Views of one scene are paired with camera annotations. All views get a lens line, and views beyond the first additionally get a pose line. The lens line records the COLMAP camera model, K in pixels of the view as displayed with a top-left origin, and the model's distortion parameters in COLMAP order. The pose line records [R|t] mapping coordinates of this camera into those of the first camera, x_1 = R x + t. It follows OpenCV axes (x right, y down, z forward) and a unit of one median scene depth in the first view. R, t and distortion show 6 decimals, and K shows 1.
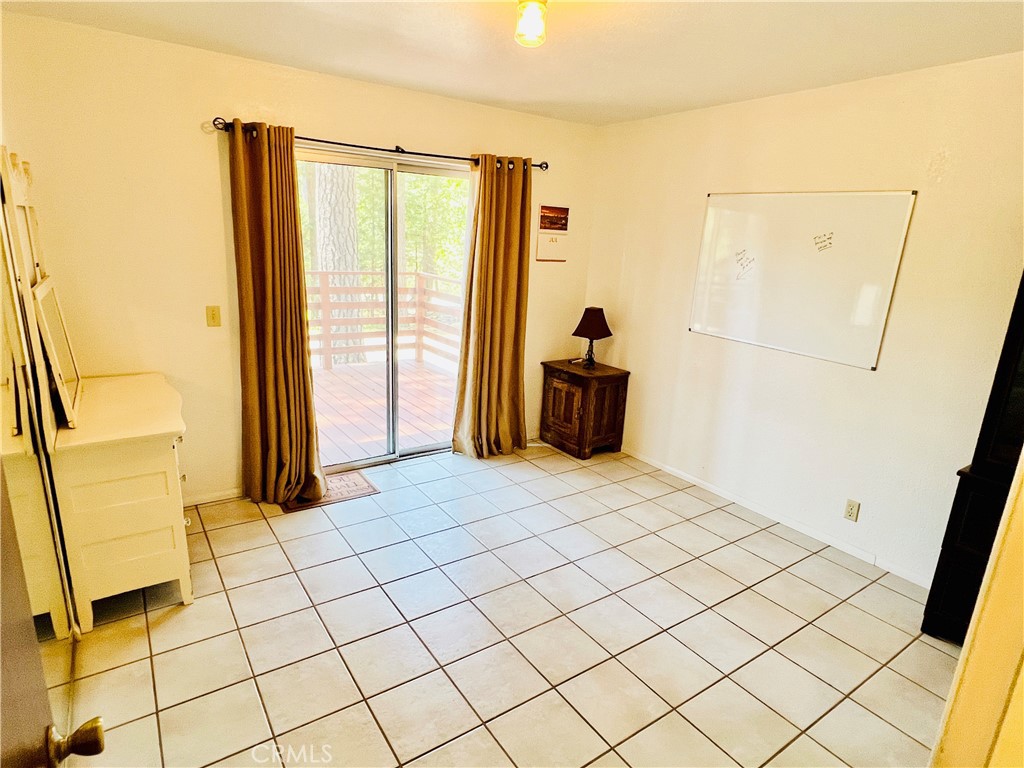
lens RADIAL K [[571.1, 0, 506.2], [0, 571.1, 383.3], [0, 0, 1]] dist [-0.005087, 0.000049]
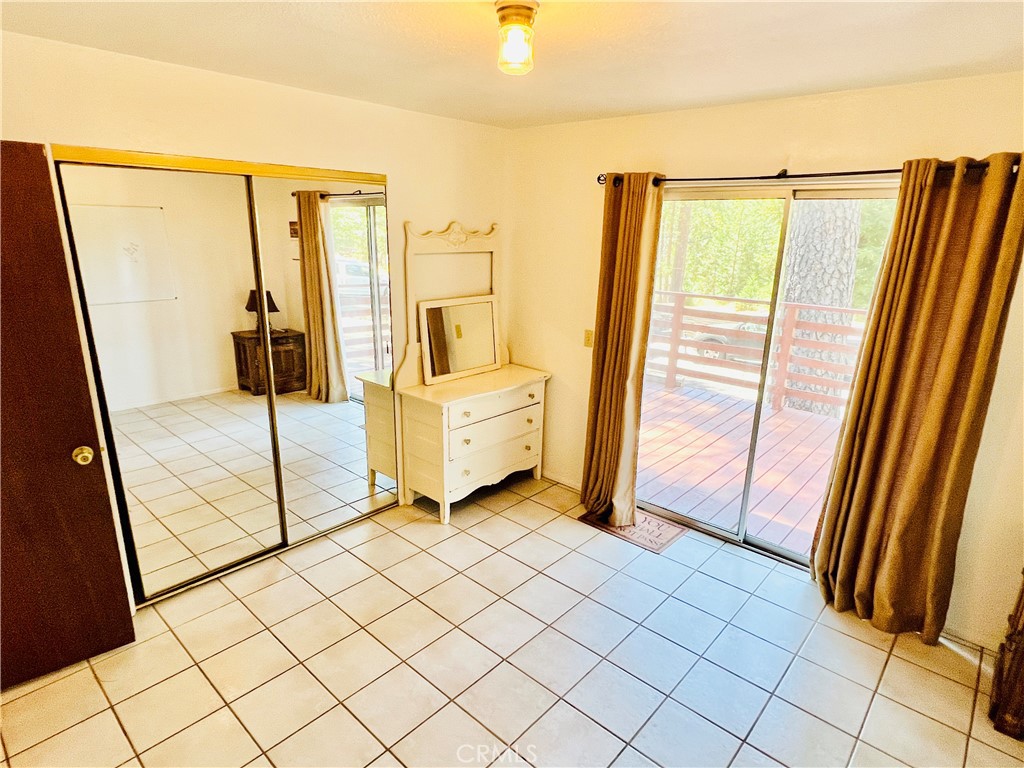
lens RADIAL K [[571.1, 0, 506.2], [0, 571.1, 383.3], [0, 0, 1]] dist [-0.005087, 0.000049]
pose [[0.237046, 0.219255, -0.946434, 0.532101], [-0.260507, 0.952867, 0.155498, -0.149473], [0.935919, 0.209692, 0.282991, 0.461830]]
